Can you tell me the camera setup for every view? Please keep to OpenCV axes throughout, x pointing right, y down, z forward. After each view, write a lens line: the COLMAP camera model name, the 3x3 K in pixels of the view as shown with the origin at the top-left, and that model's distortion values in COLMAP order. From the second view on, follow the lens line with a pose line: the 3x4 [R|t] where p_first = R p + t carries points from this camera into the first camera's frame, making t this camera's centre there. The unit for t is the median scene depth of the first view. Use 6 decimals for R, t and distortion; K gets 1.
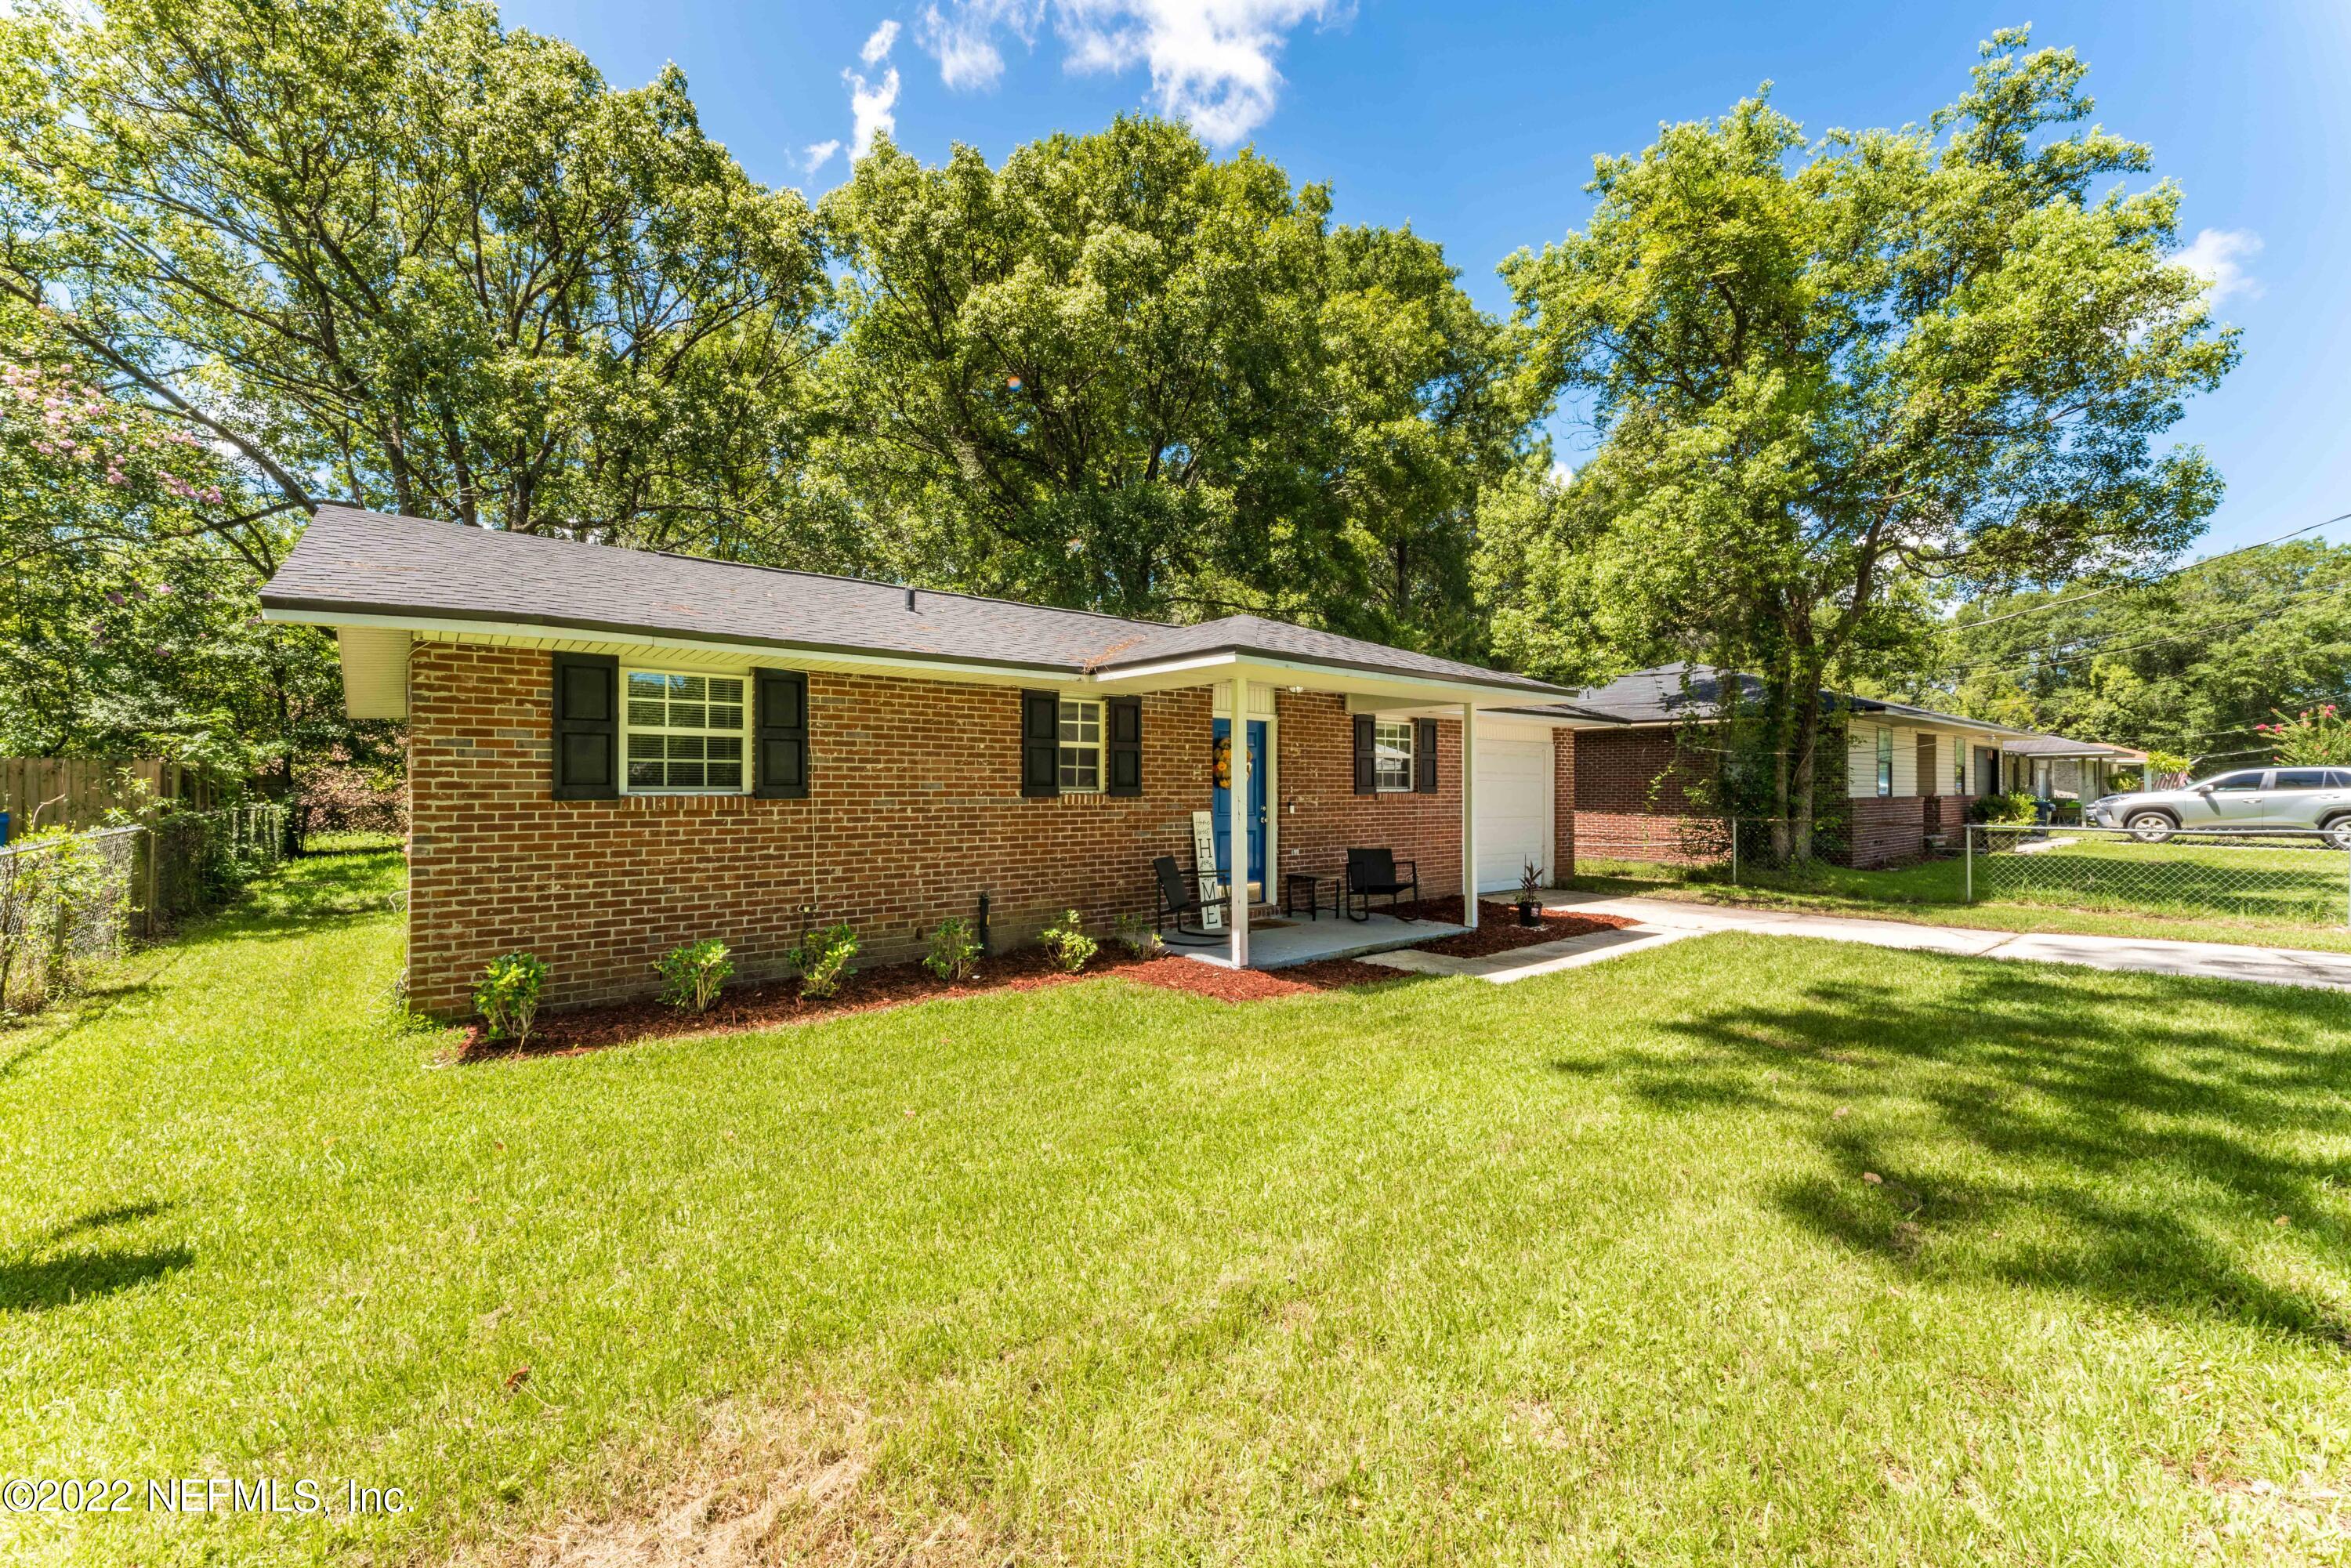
lens RADIAL K [[946.9, 0, 1183.4], [0, 946.9, 766.8], [0, 0, 1]] dist [-0.003711, -0.000251]
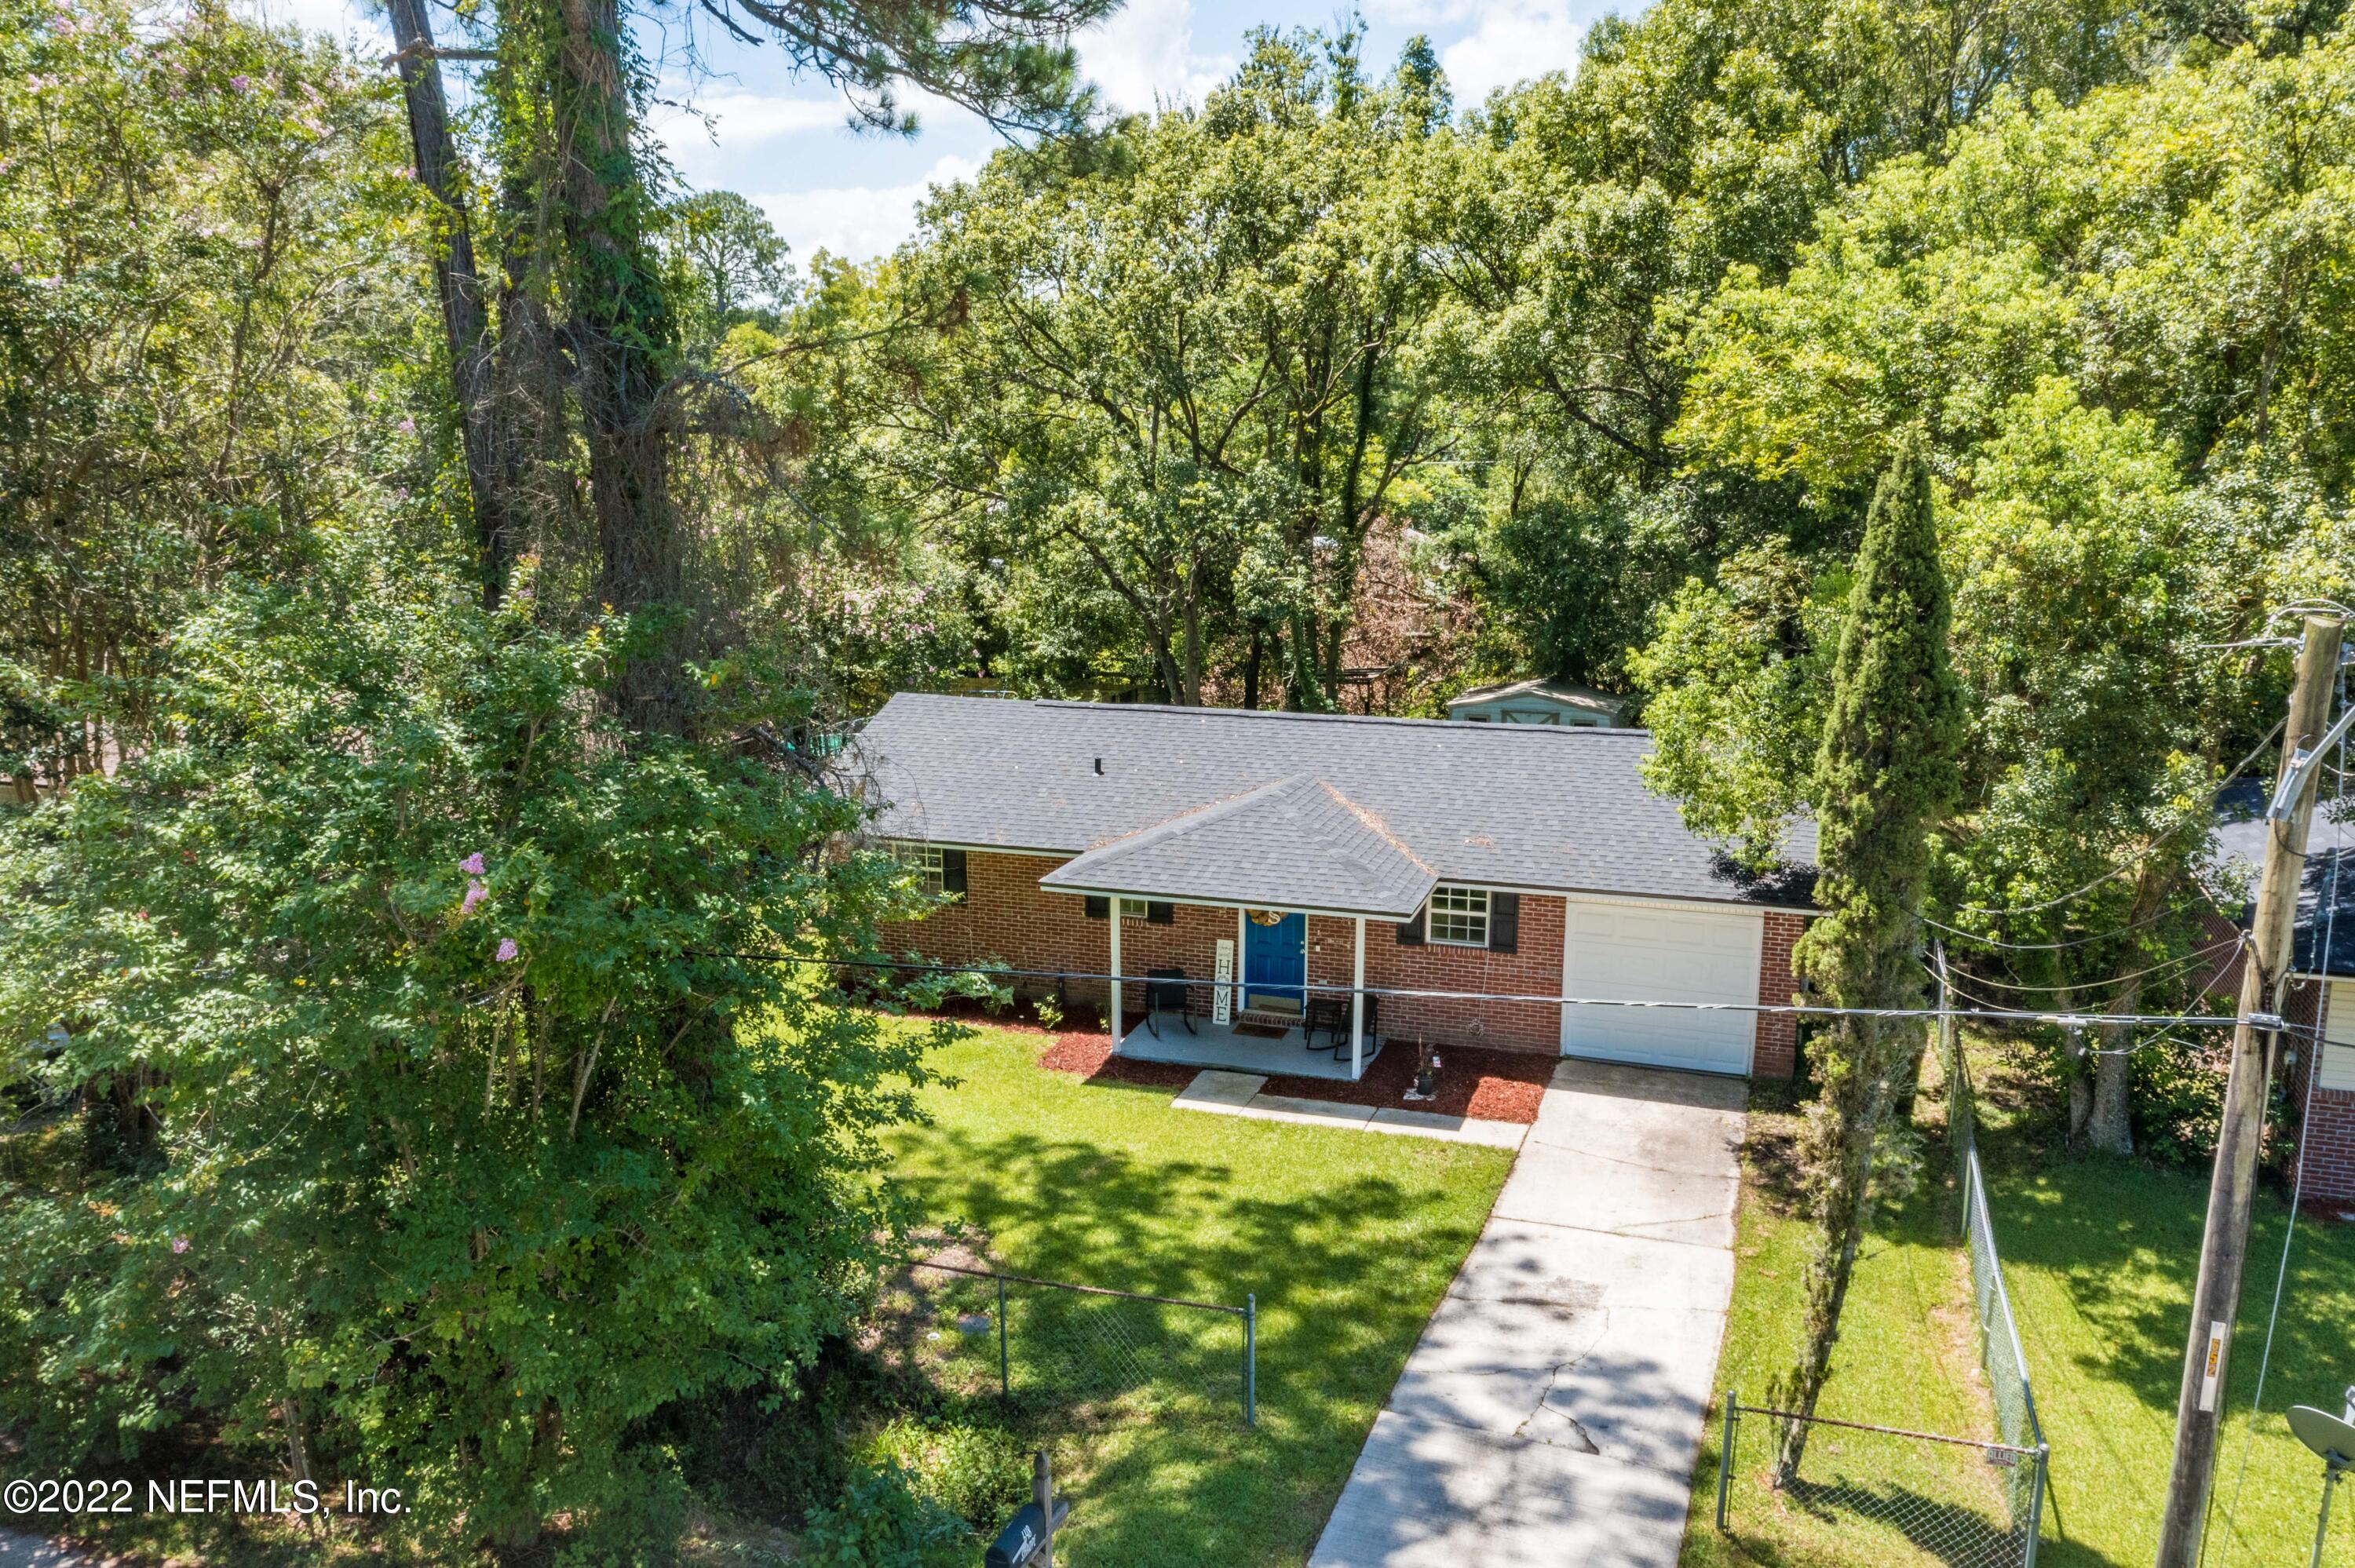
lens RADIAL K [[1875.3, 0, 1165.5], [0, 1875.3, 785.6], [0, 0, 1]] dist [-0.002954, 0.004468]
pose [[0.517610, 0.154836, -0.841490, 3.036972], [0.015799, 0.981592, 0.190333, -0.942236], [0.855471, -0.111813, 0.505636, -0.566003]]
